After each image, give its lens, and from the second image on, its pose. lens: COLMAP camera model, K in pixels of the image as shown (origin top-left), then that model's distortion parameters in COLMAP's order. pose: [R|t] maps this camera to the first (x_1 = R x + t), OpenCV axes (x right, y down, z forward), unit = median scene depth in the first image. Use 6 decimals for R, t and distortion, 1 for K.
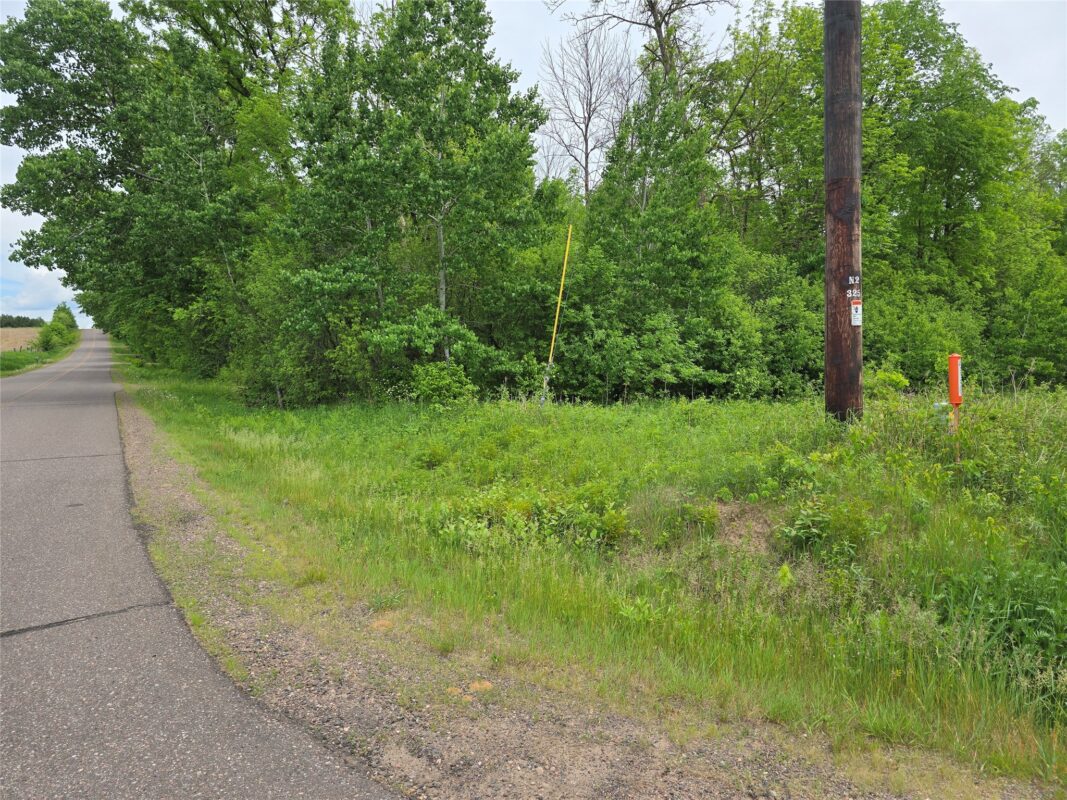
lens RADIAL K [[712.9, 0, 526.1], [0, 712.9, 391.9], [0, 0, 1]] dist [0.060851, -0.036981]
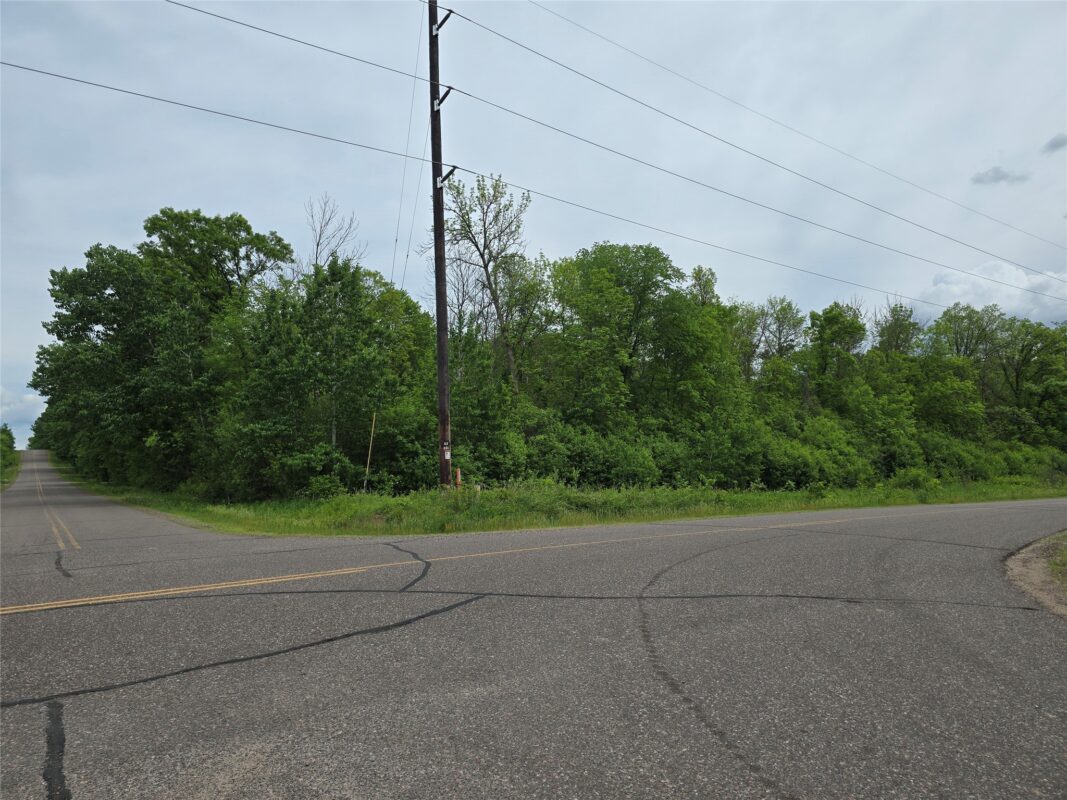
lens RADIAL K [[712.9, 0, 528.8], [0, 712.9, 390.0], [0, 0, 1]] dist [0.060851, -0.036981]
pose [[0.997150, 0.002991, 0.075381, 0.207762], [0.009460, 0.986370, -0.164271, 0.039809], [-0.074845, 0.164516, 0.983531, -0.696984]]
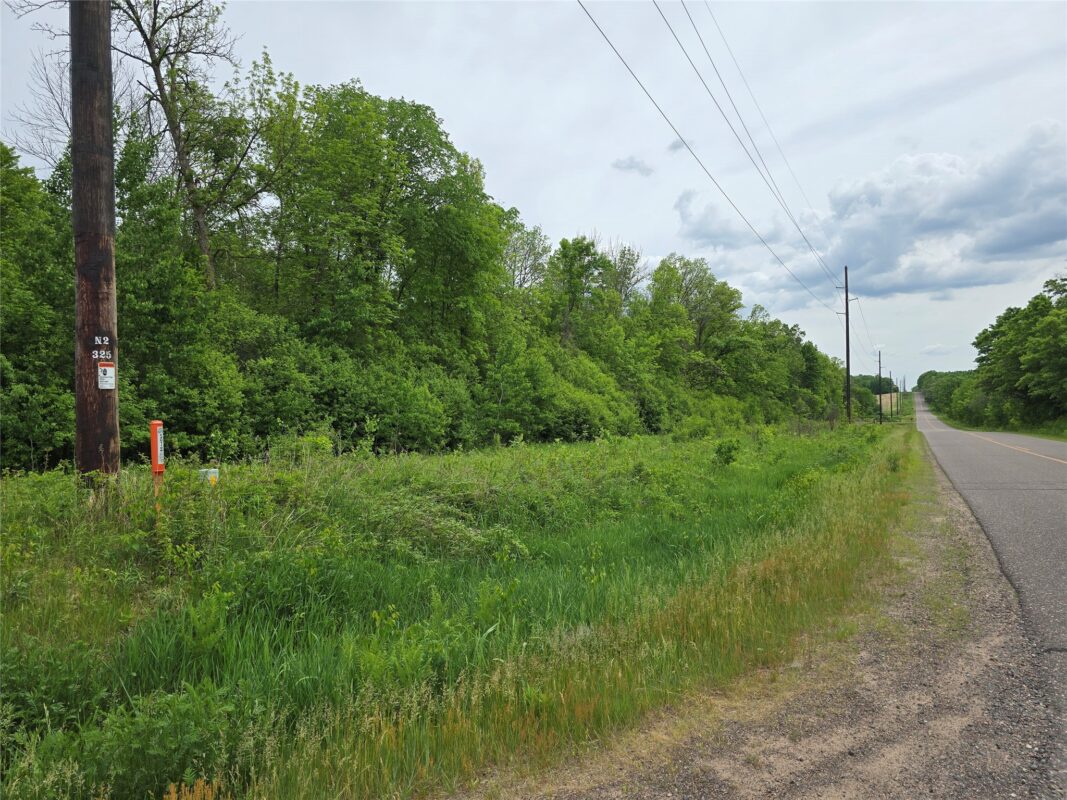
lens RADIAL K [[712.9, 0, 532.0], [0, 712.9, 396.6], [0, 0, 1]] dist [0.060851, -0.036981]
pose [[0.857821, 0.019816, 0.513566, 0.164636], [0.019187, 0.997325, -0.070531, -0.002029], [-0.513590, 0.070357, 0.855147, -0.030835]]
